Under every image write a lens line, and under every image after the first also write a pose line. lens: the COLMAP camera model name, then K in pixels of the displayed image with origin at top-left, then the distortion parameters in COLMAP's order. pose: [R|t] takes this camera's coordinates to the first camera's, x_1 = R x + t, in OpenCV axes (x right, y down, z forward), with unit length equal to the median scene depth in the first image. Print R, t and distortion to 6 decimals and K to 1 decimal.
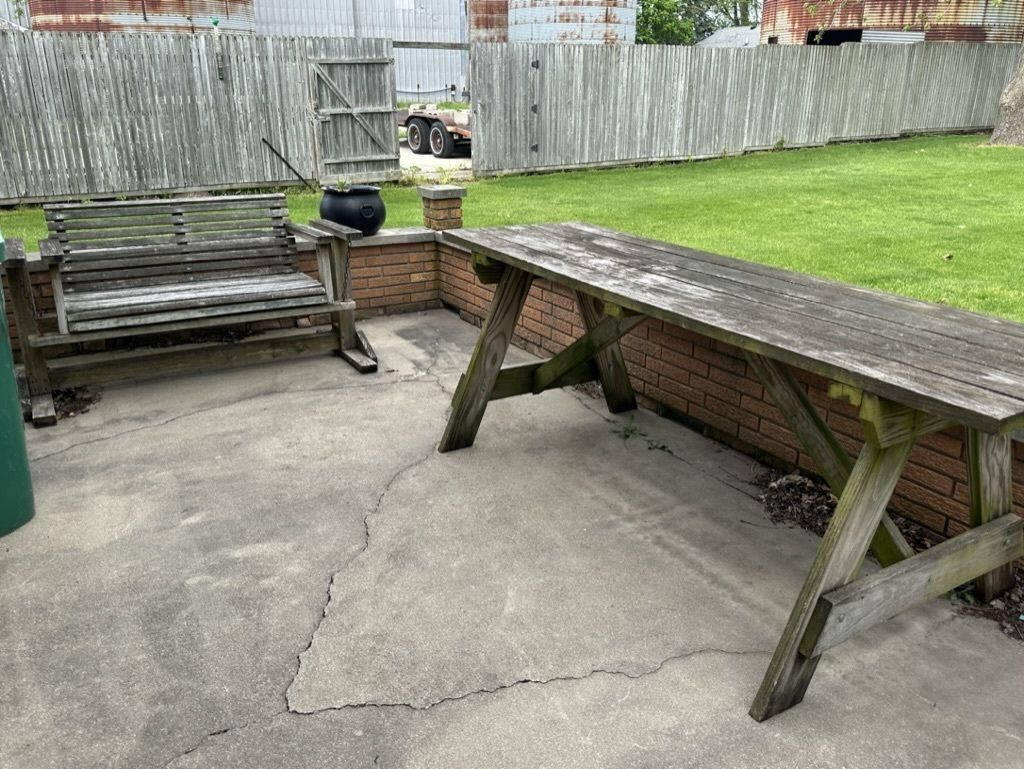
lens RADIAL K [[814.0, 0, 518.7], [0, 814.0, 391.2], [0, 0, 1]] dist [0.137062, -0.218494]
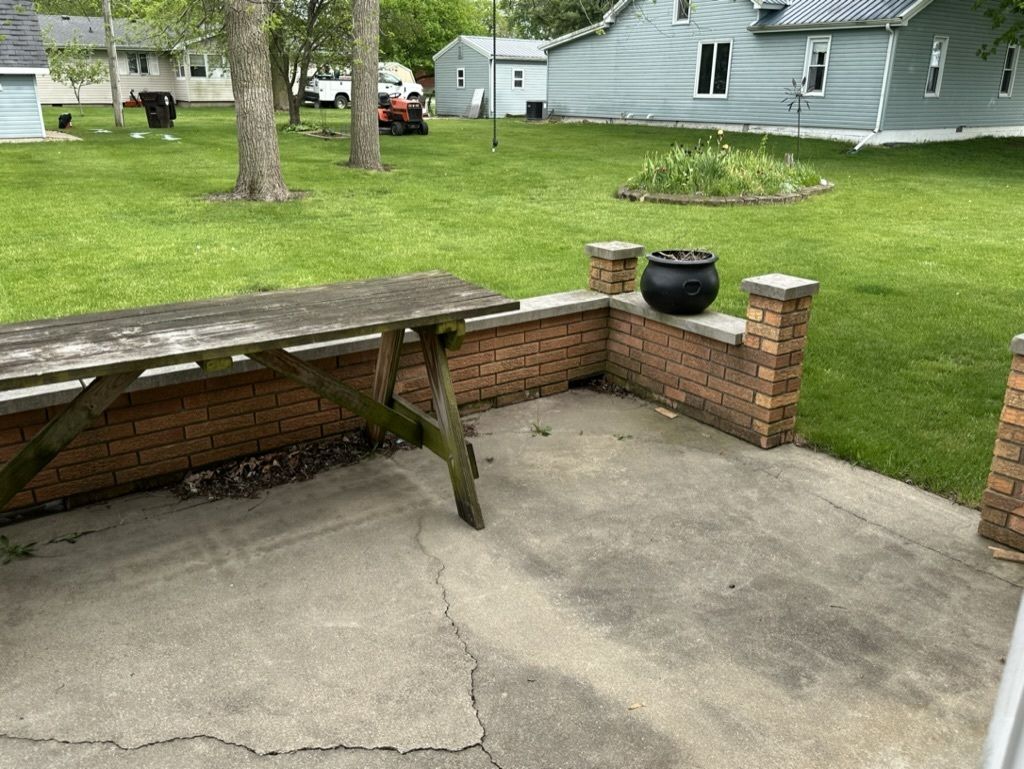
lens RADIAL K [[814.0, 0, 518.7], [0, 814.0, 391.2], [0, 0, 1]] dist [0.137062, -0.218494]
pose [[-0.059090, -0.343926, 0.937136, -0.999799], [0.343619, 0.874399, 0.342568, -0.328755], [-0.937248, 0.342260, 0.066511, 0.632453]]
